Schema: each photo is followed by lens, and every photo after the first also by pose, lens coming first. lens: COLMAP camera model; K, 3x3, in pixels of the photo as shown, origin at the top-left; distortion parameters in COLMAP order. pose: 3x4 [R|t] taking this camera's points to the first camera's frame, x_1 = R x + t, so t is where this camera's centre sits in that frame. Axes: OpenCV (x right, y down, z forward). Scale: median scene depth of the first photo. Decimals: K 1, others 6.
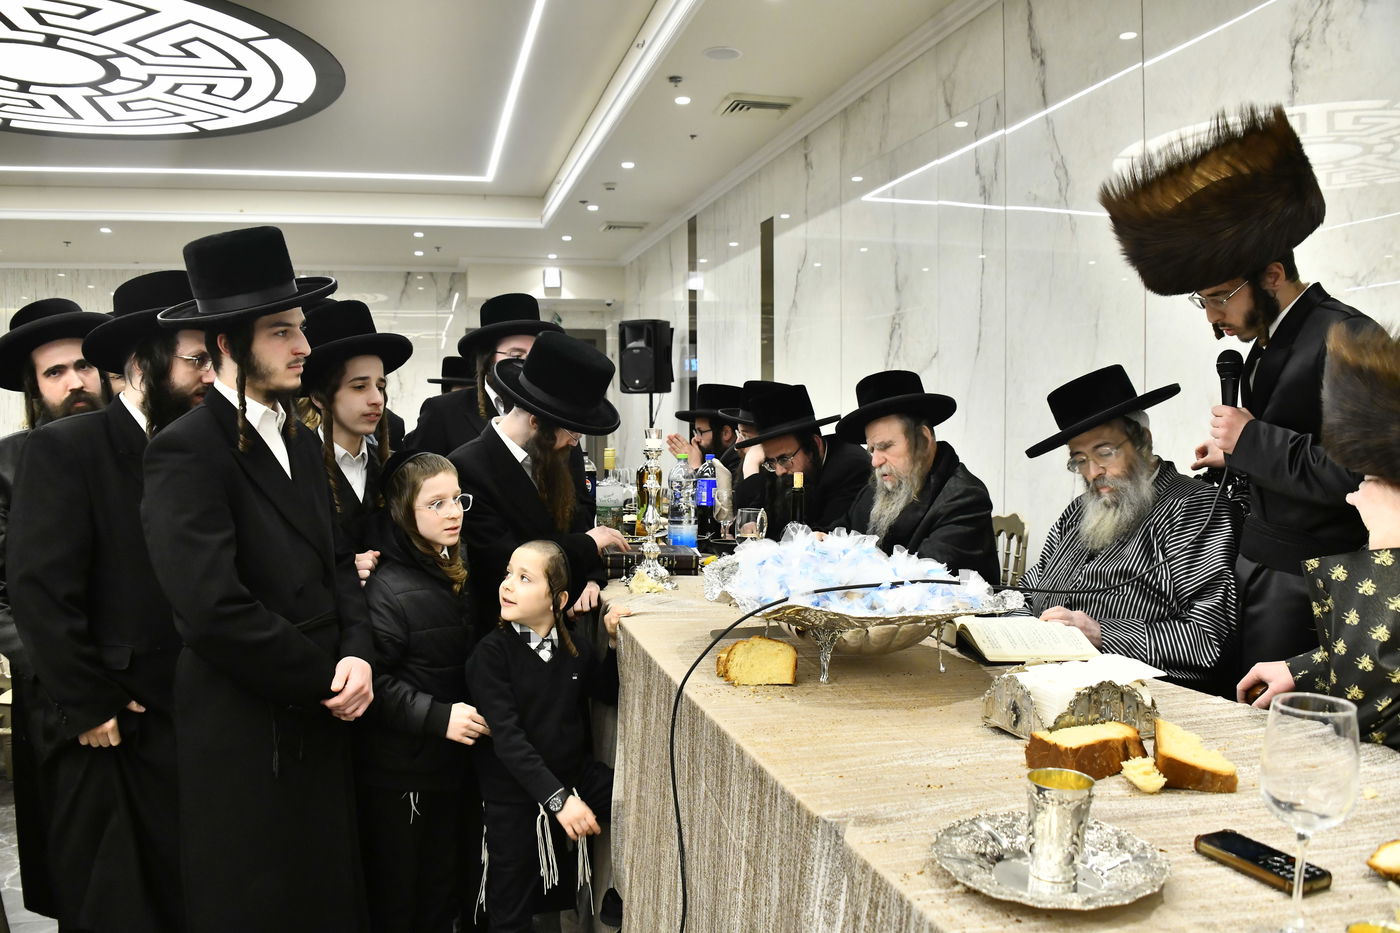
lens RADIAL K [[1098.5, 0, 702.0], [0, 1098.5, 481.0], [0, 0, 1]] dist [-0.149375, 0.072562]
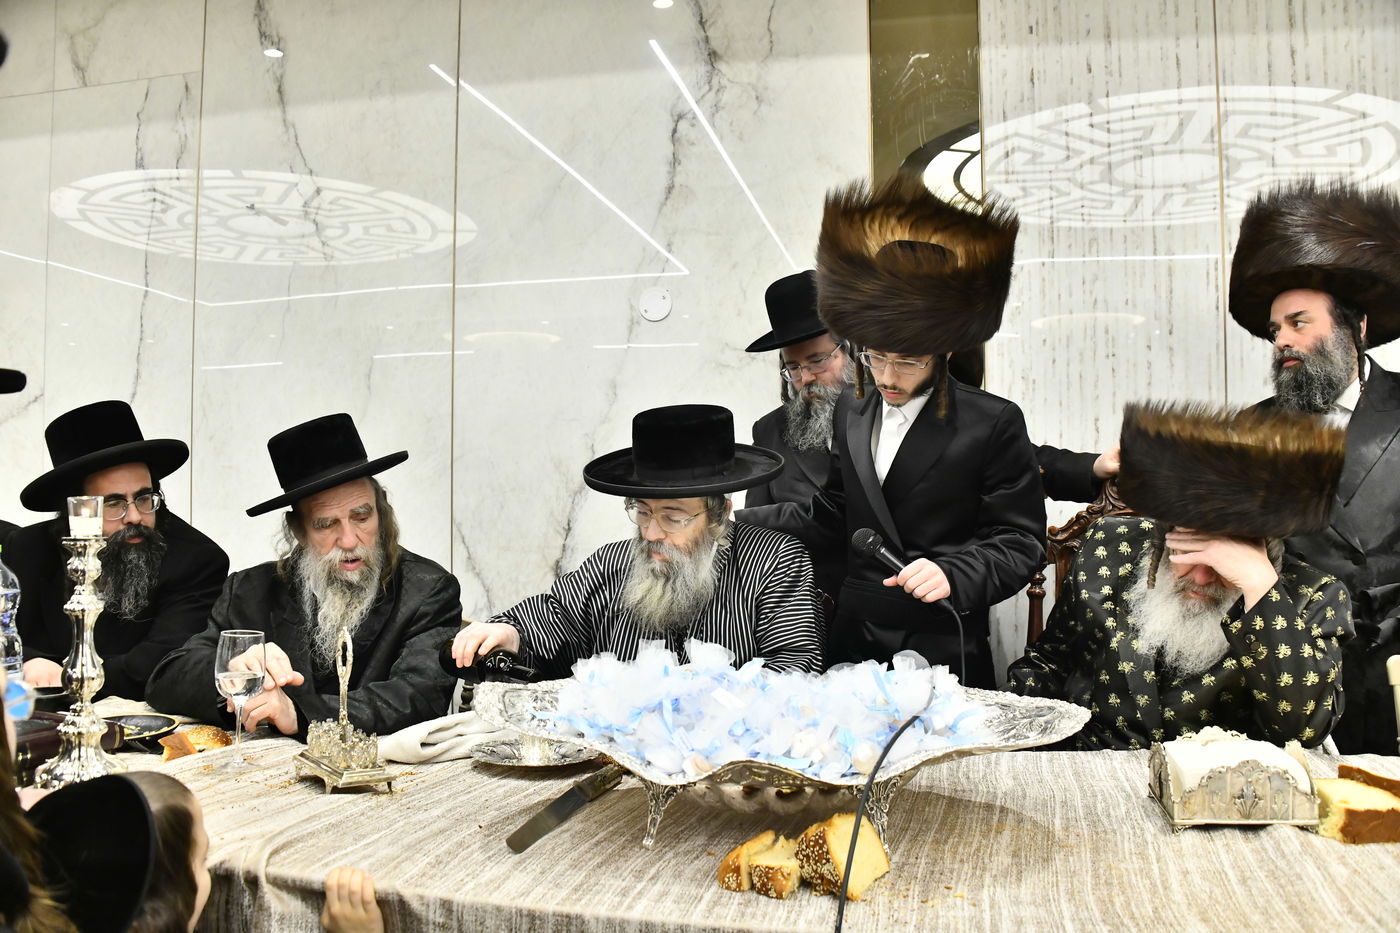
lens RADIAL K [[1098.5, 0, 702.1], [0, 1098.5, 470.9], [0, 0, 1]] dist [-0.149375, 0.072562]
pose [[0.454559, 0.022373, 0.890436, -0.270961], [0.049494, 0.997506, -0.050329, -0.013929], [-0.889341, 0.066949, 0.452317, 0.385959]]
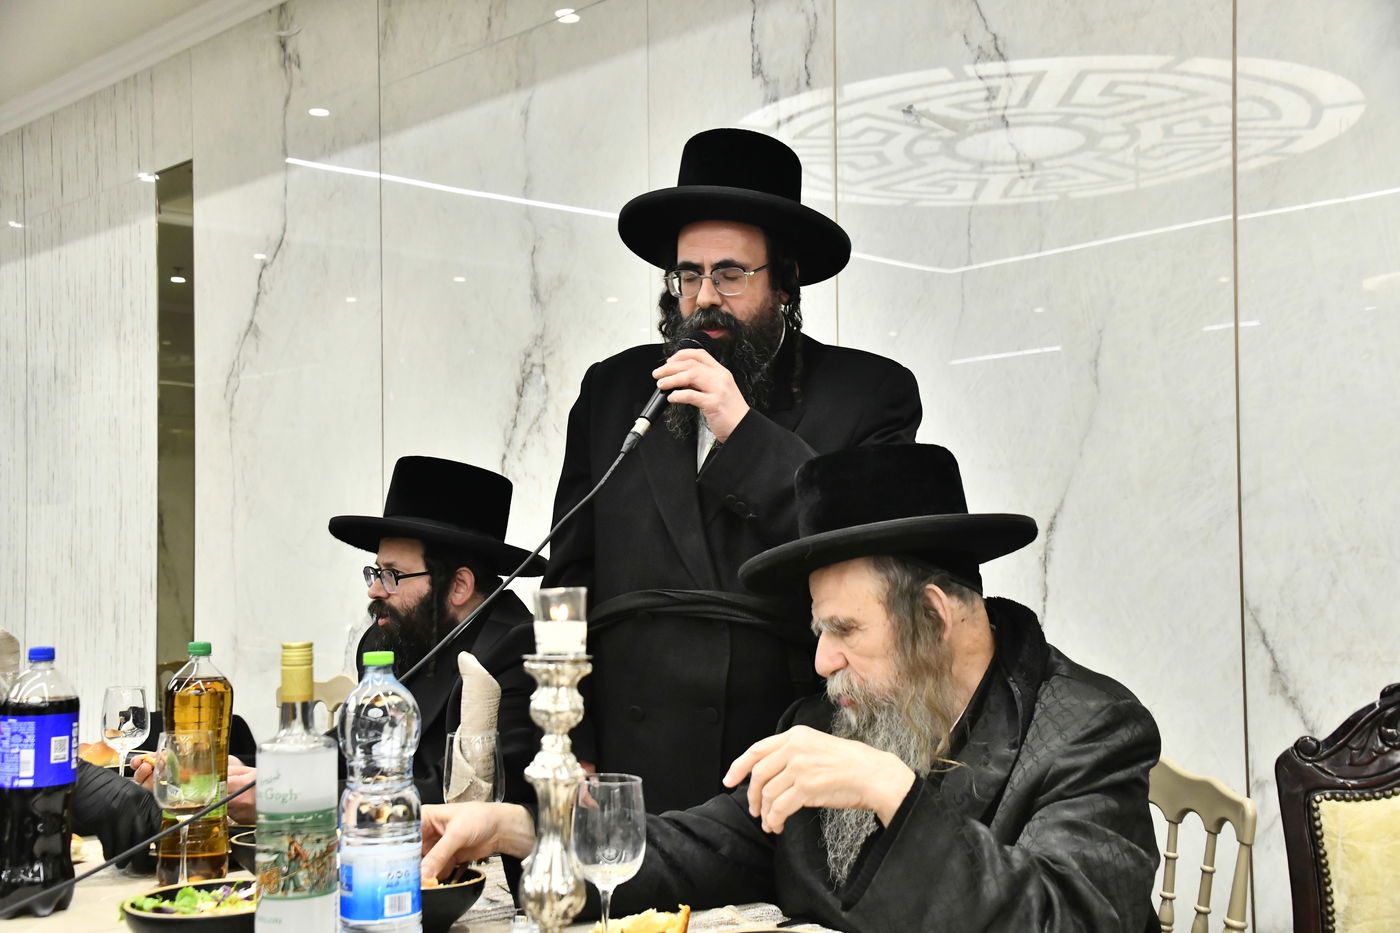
lens RADIAL K [[1615.2, 0, 709.4], [0, 1615.2, 481.1], [0, 0, 1]] dist [0.122961, 0.000000]
pose [[0.882281, 0.012506, 0.470557, -0.161407], [0.033085, 0.995527, -0.088491, -0.024879], [-0.469559, 0.093642, 0.877921, 0.408381]]
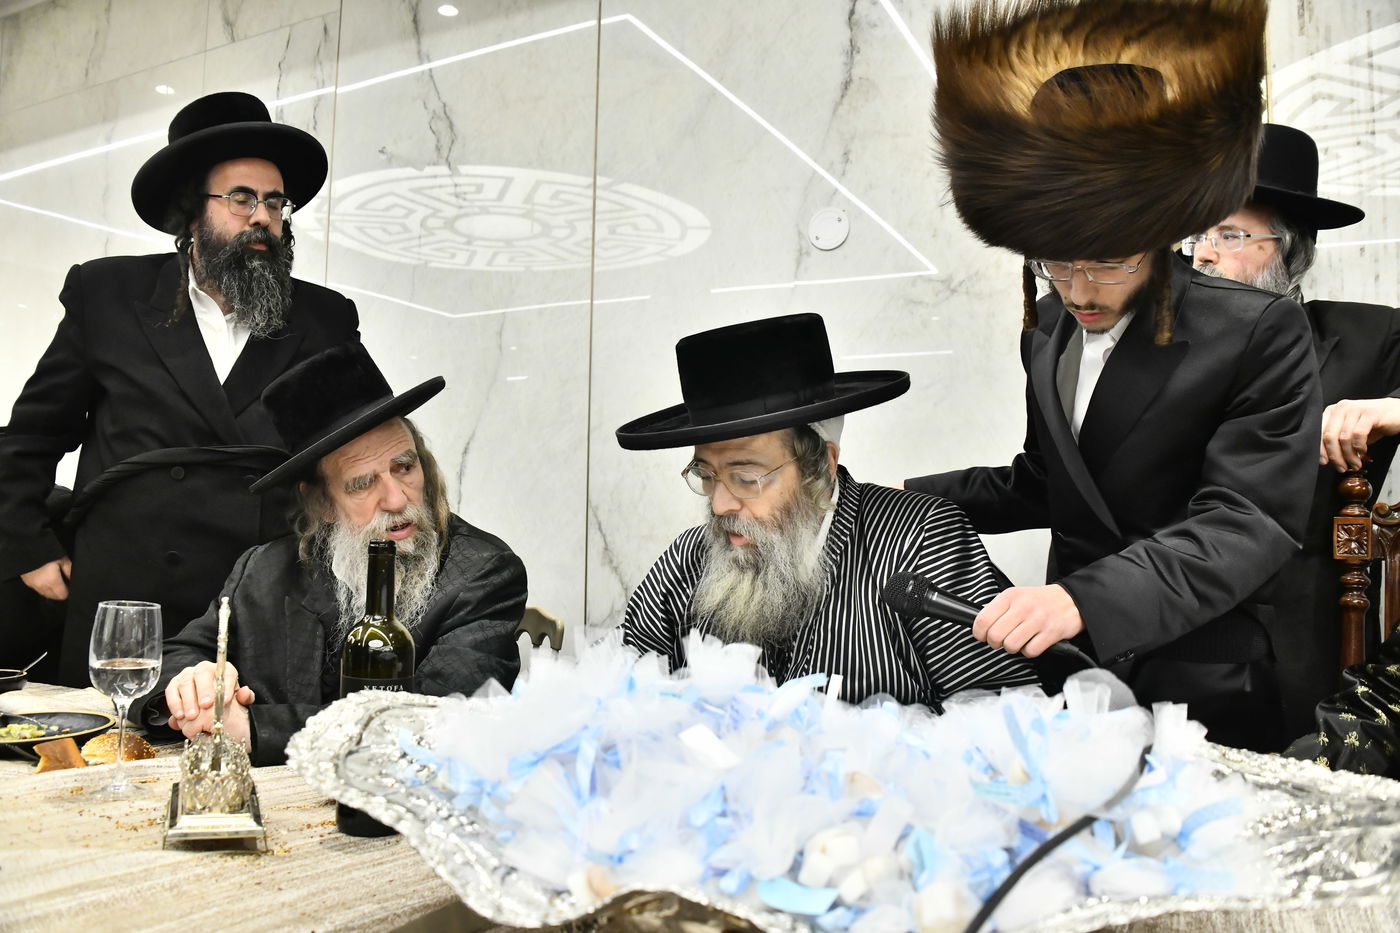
lens RADIAL K [[1098.5, 0, 700.2], [0, 1098.5, 469.2], [0, 0, 1]] dist [-0.149375, 0.072562]
pose [[0.660584, 0.046707, 0.749298, -0.089266], [0.025063, 0.996135, -0.084189, 0.011681], [-0.750334, 0.074394, 0.656860, 0.424024]]
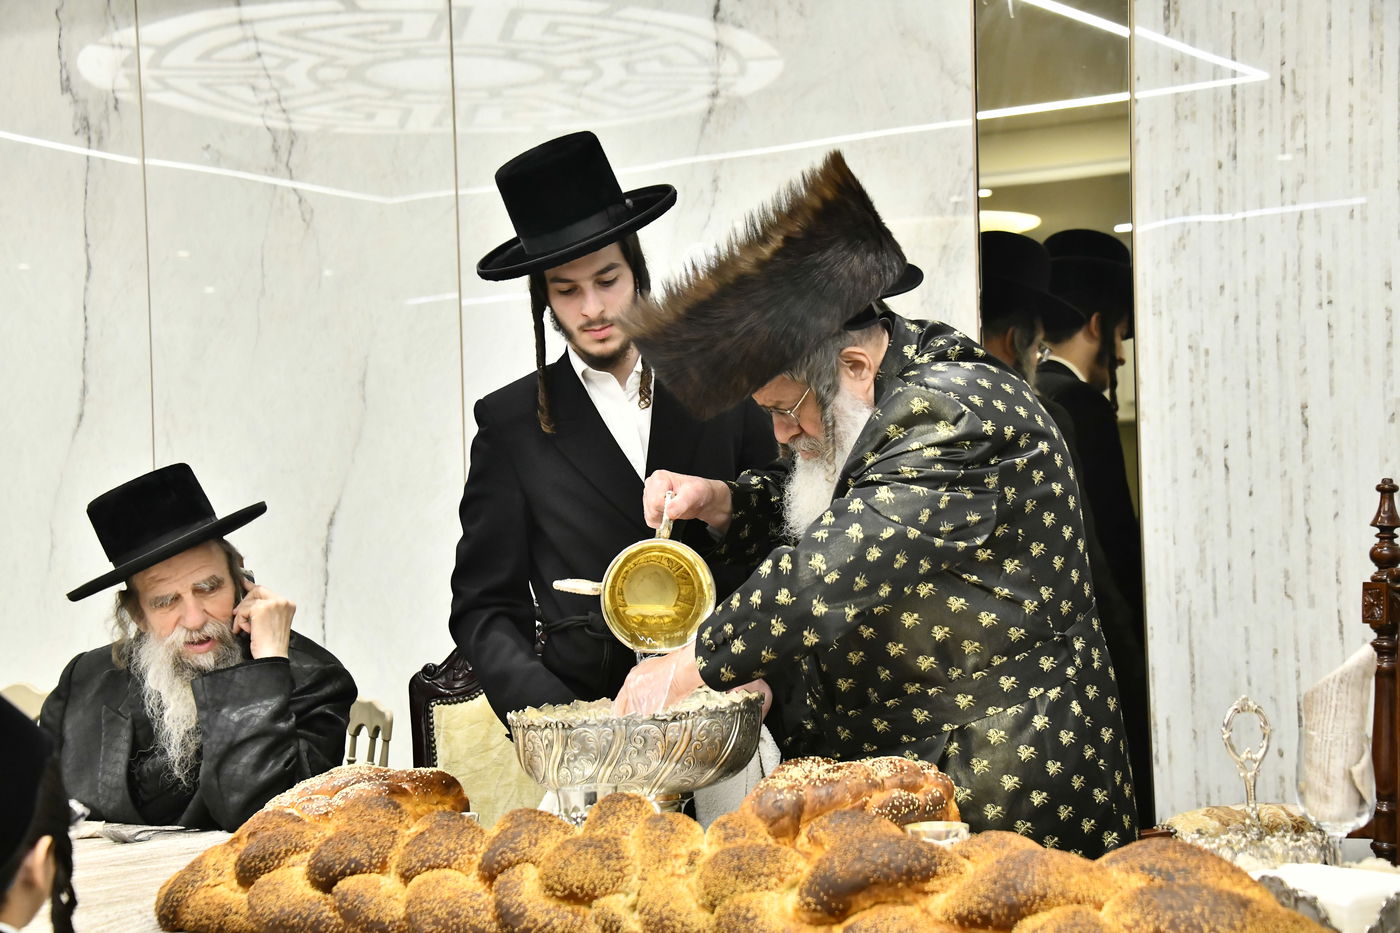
lens RADIAL K [[2284.9, 0, 707.8], [0, 2284.9, 472.6], [0, 0, 1]] dist [0.401196, 0.000000]
pose [[0.748336, 0.000297, 0.663320, -0.357207], [0.061797, 0.995619, -0.070164, 0.010711], [-0.660435, 0.093497, 0.745040, -0.102734]]
